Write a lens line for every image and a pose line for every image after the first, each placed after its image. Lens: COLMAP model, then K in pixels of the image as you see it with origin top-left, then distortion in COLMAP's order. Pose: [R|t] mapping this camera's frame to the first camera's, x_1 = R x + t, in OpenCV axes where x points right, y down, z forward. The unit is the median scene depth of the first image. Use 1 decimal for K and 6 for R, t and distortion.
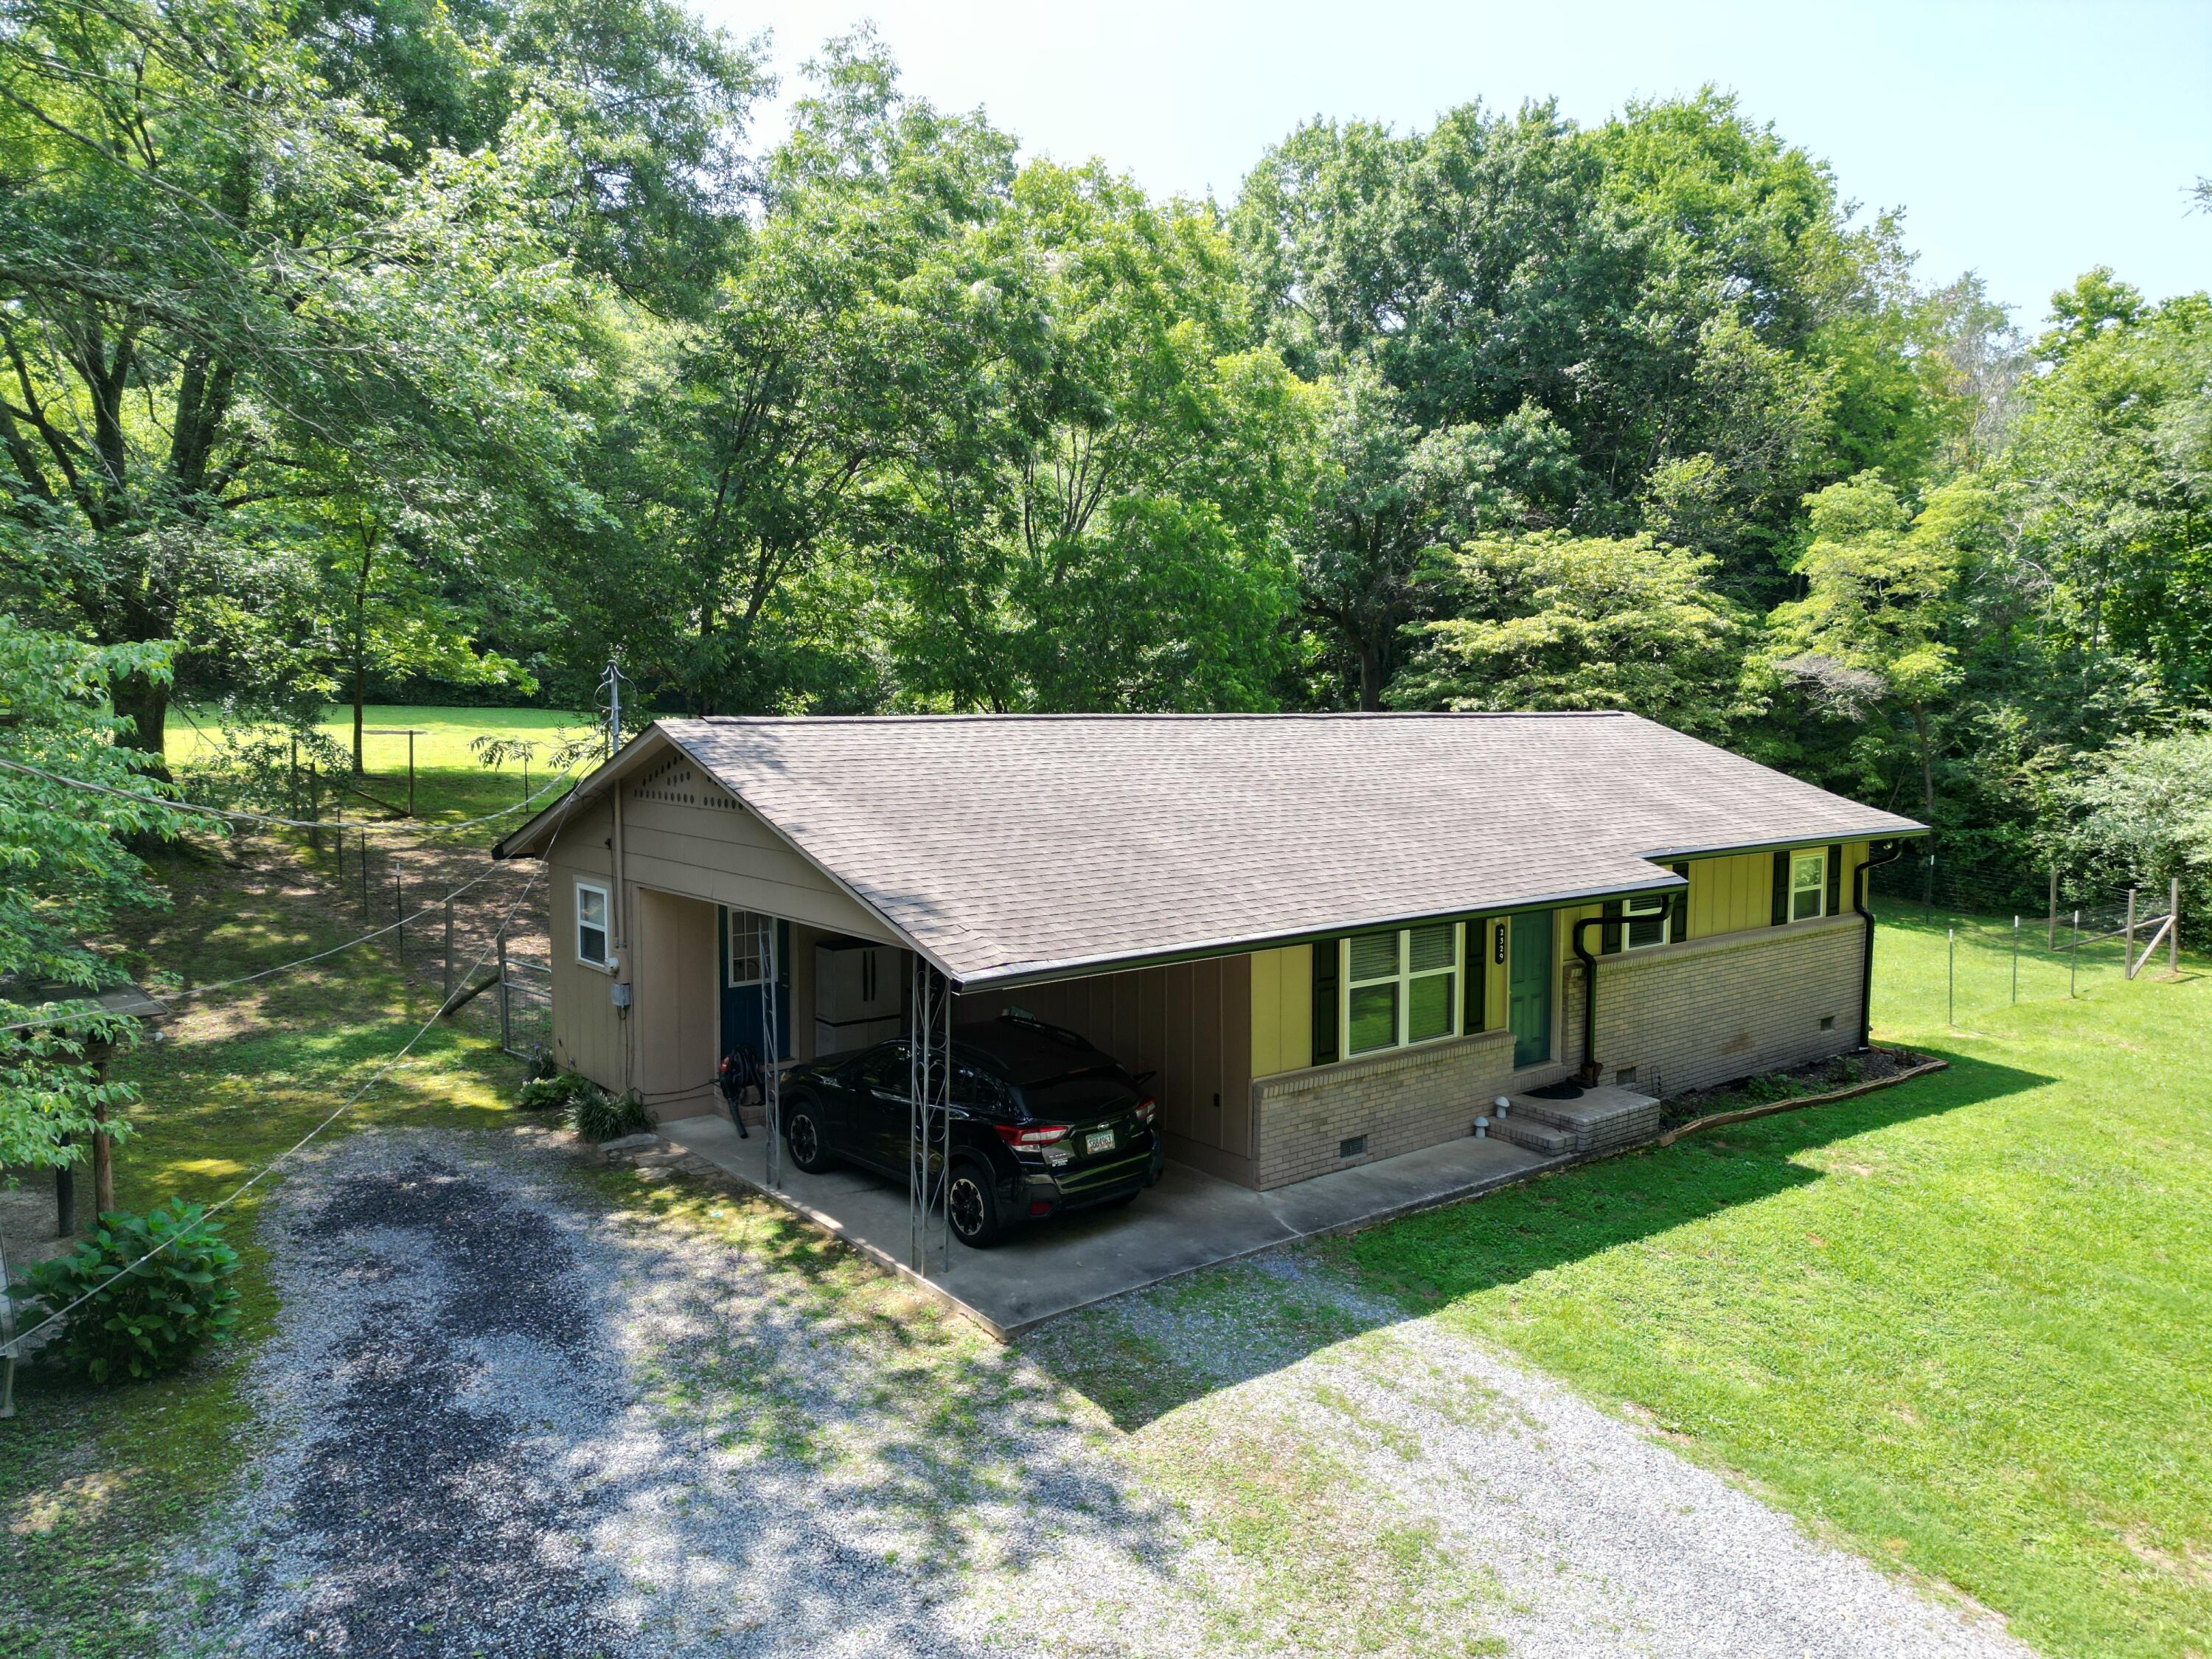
lens RADIAL K [[1531.1, 0, 1110.8], [0, 1531.1, 821.5], [0, 0, 1]] dist [0.035545, -0.036455]
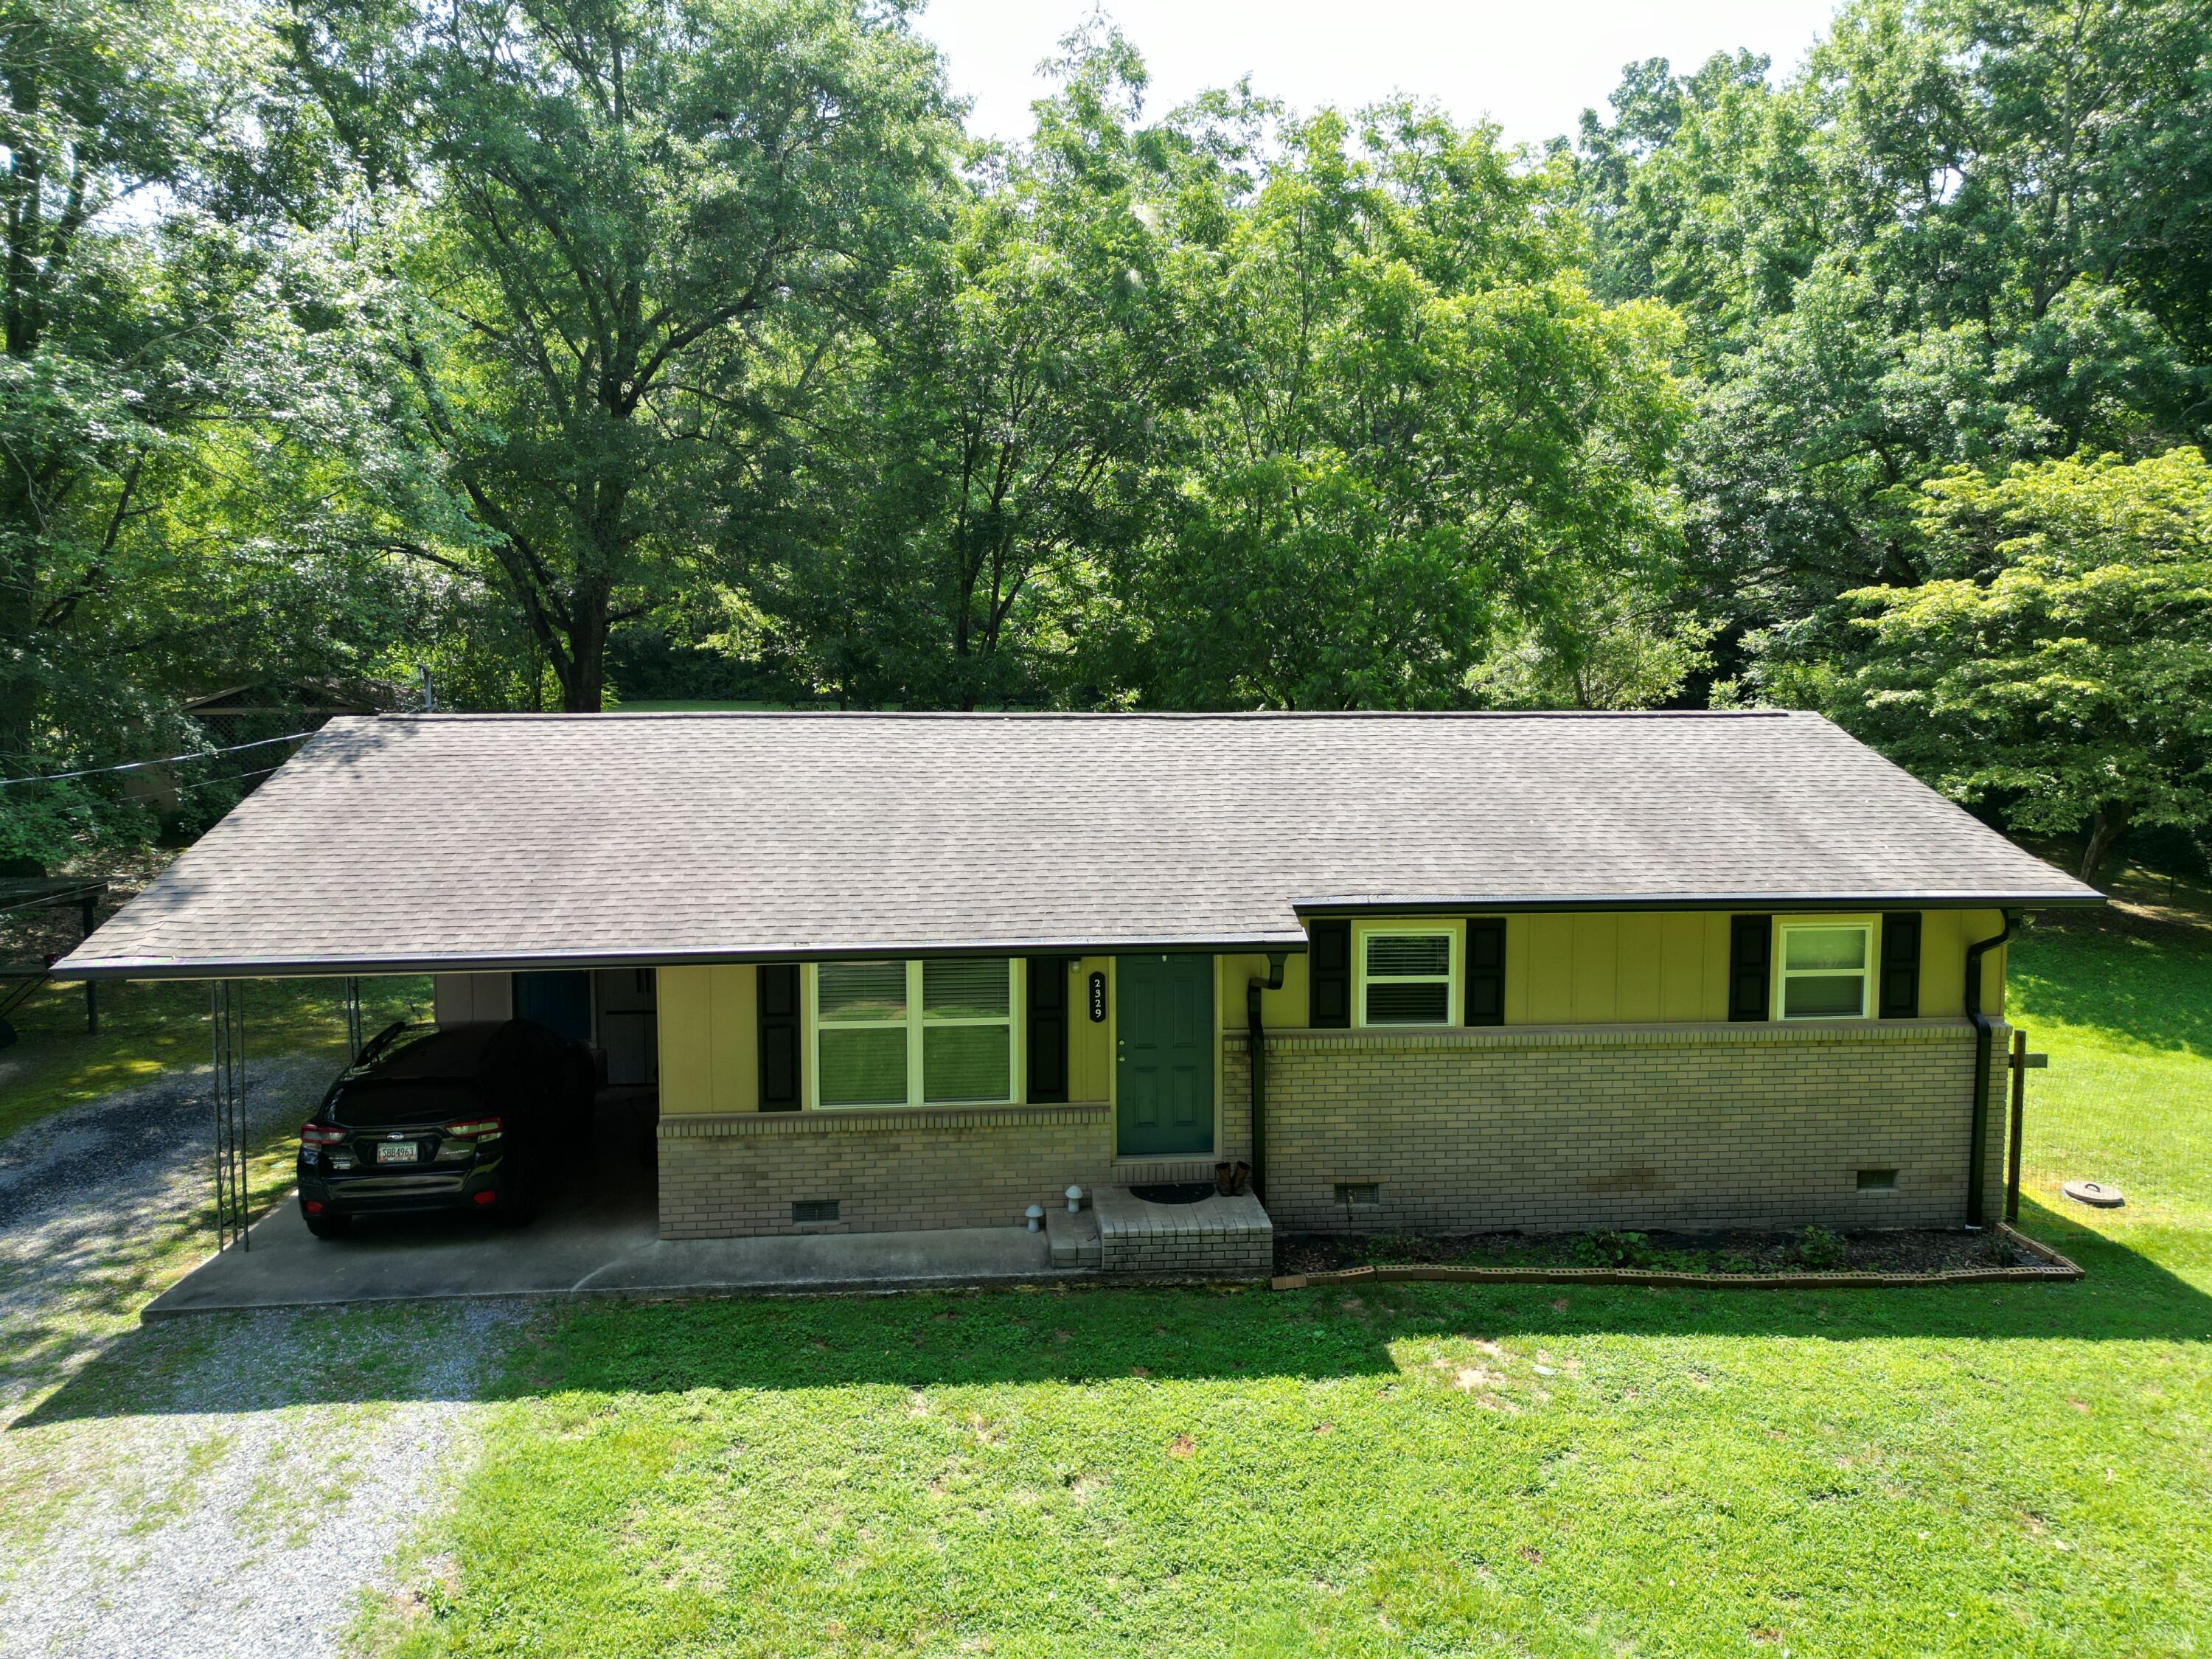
lens RADIAL K [[1588.8, 0, 1101.5], [0, 1588.8, 832.6], [0, 0, 1]] dist [0.038435, -0.040246]
pose [[0.852335, 0.052138, -0.520391, 0.773411], [-0.047681, 0.998621, 0.021957, -0.025501], [0.520818, 0.006098, 0.853646, 0.340086]]
